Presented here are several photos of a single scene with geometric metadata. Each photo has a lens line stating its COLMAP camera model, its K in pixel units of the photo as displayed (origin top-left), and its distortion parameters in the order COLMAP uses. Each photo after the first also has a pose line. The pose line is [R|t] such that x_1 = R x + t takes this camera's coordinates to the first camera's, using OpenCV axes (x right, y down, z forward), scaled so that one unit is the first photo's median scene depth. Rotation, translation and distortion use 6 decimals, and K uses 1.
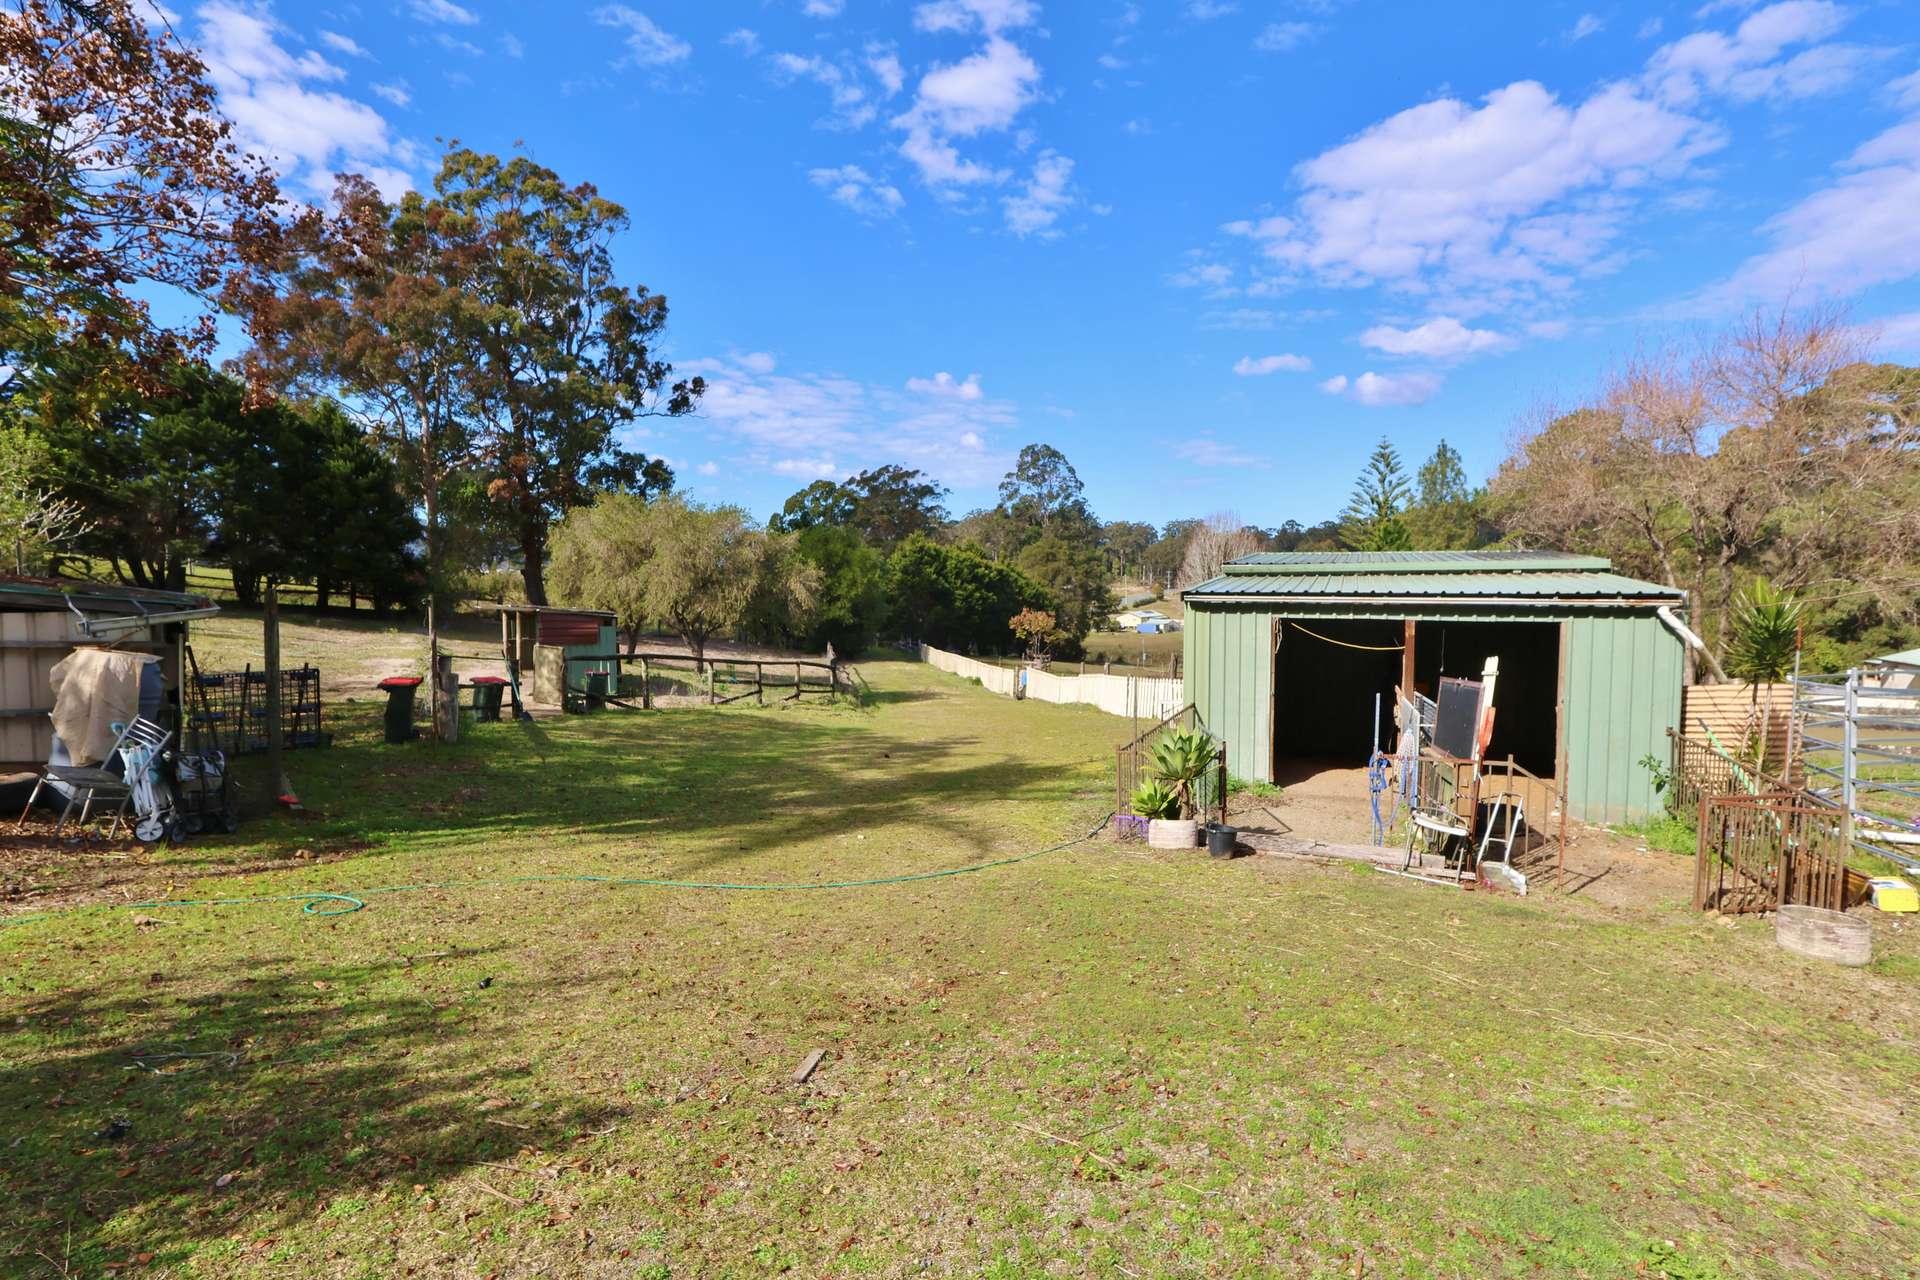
lens RADIAL K [[884.8, 0, 949.4], [0, 884.8, 612.0], [0, 0, 1]] dist [-0.026841, 0.009668]
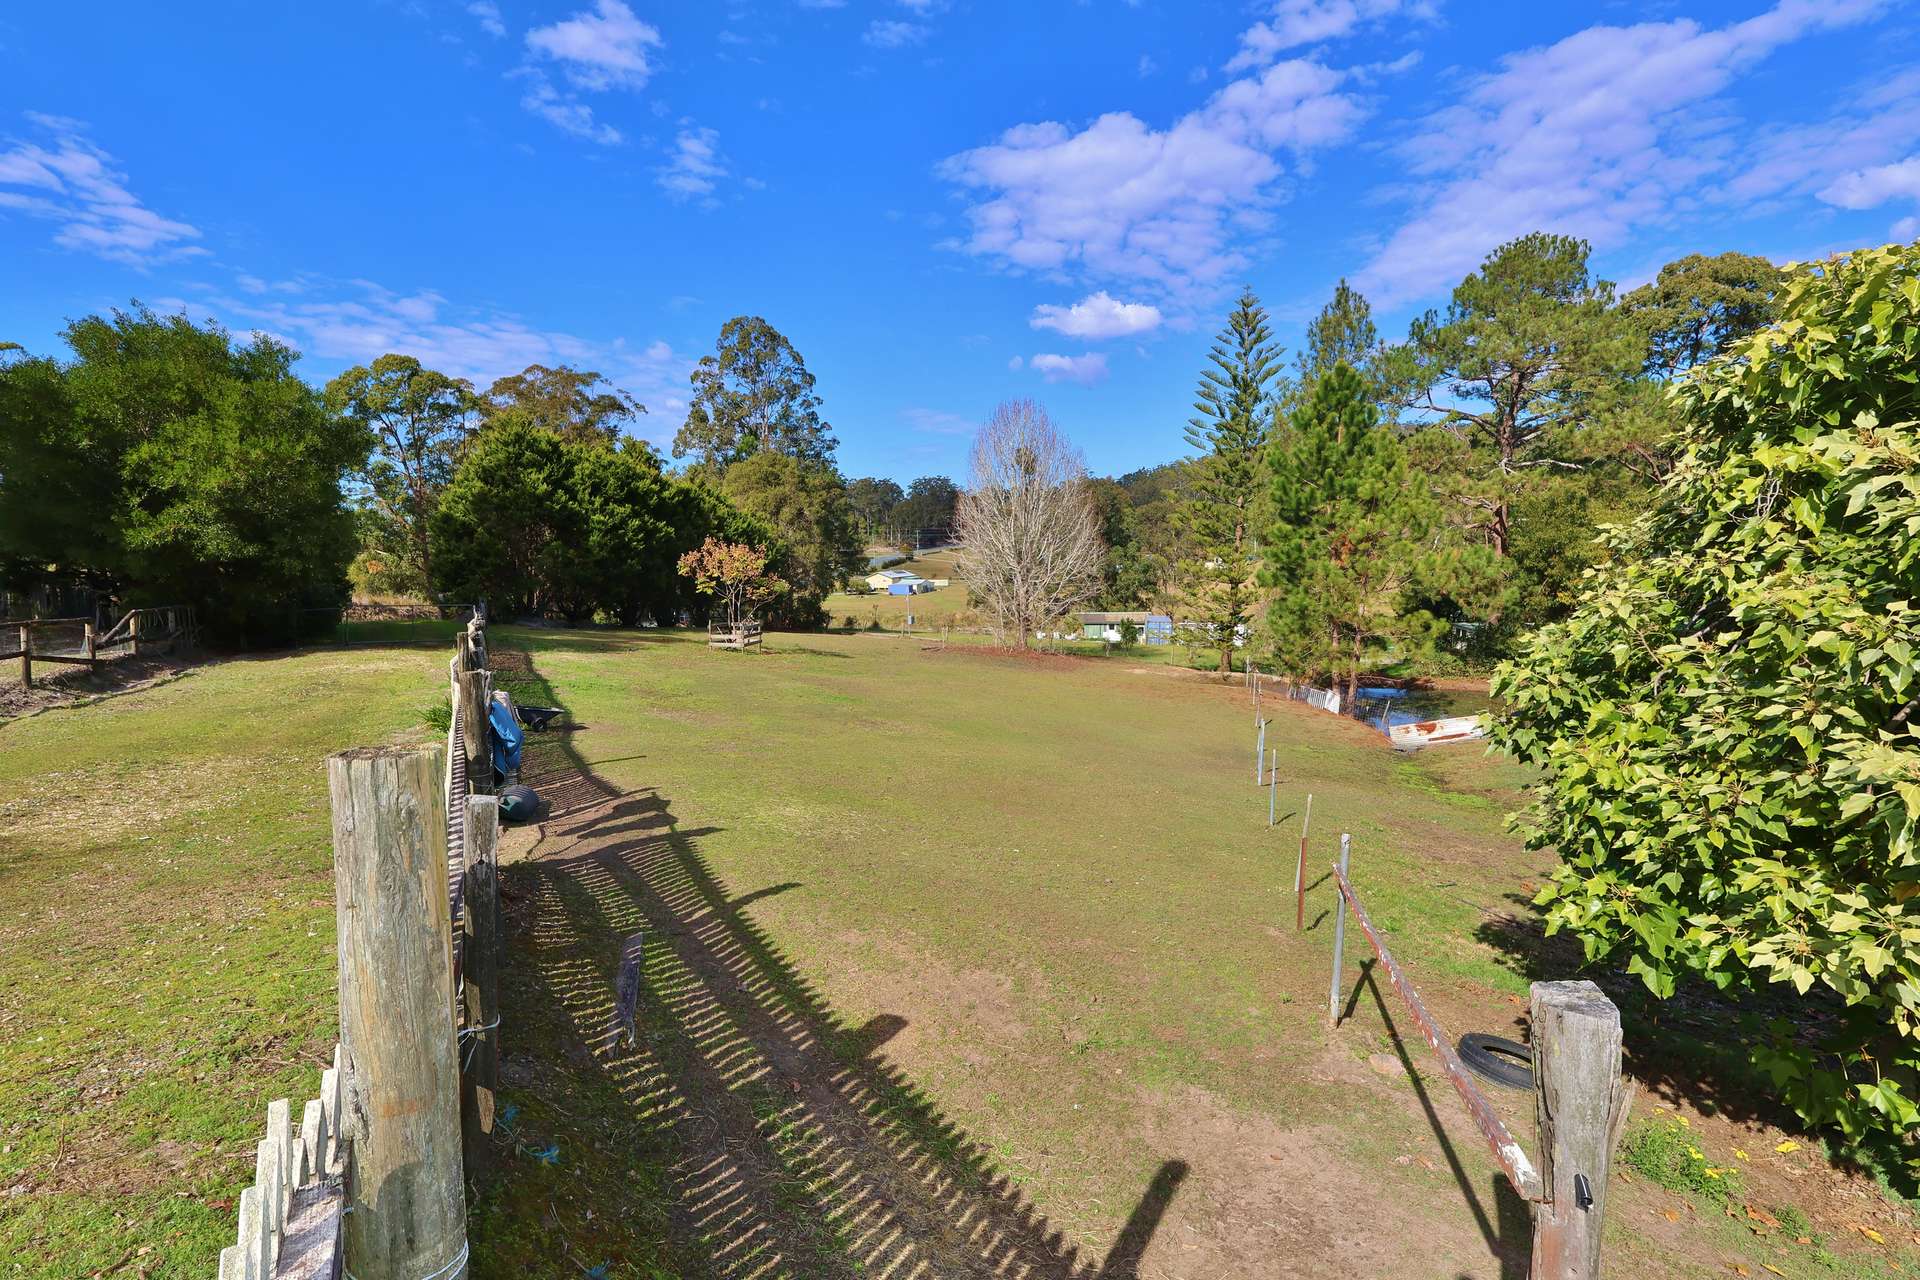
lens RADIAL K [[904.6, 0, 957.9], [0, 904.6, 635.8], [0, 0, 1]] dist [-0.001890, -0.000120]
pose [[0.957694, -0.044277, 0.284363, 0.059506], [0.026281, 0.997421, 0.066793, 0.018822], [-0.286587, -0.056494, 0.956387, 0.352100]]
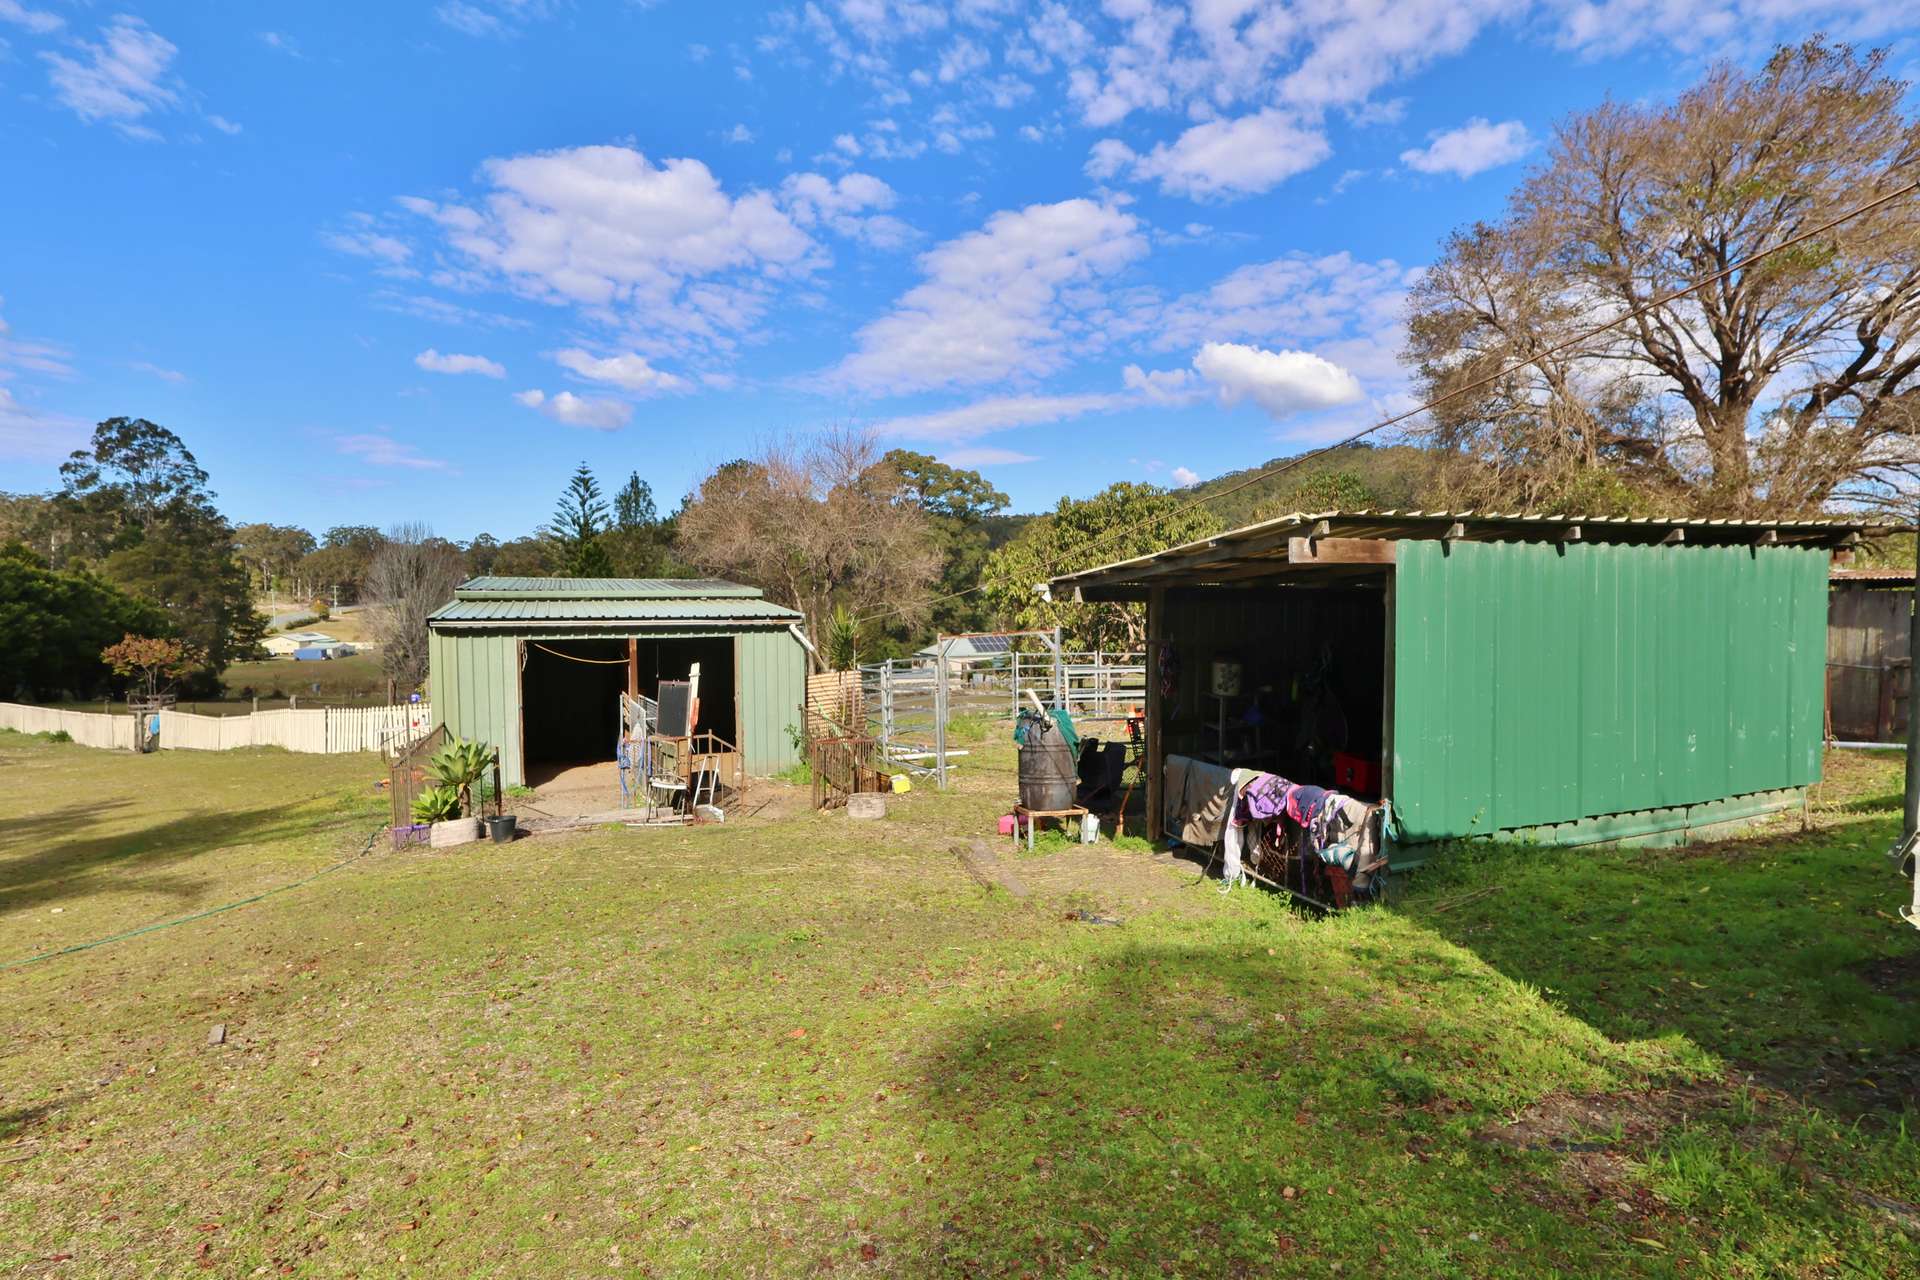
lens RADIAL K [[887.7, 0, 960.0], [0, 887.7, 640.0], [0, 0, 1]] dist [-0.012046, 0.000372]
pose [[0.652143, -0.032071, 0.757418, -0.015417], [0.022814, 0.999482, 0.022678, -0.000807], [-0.757753, 0.002490, 0.652537, -0.021159]]
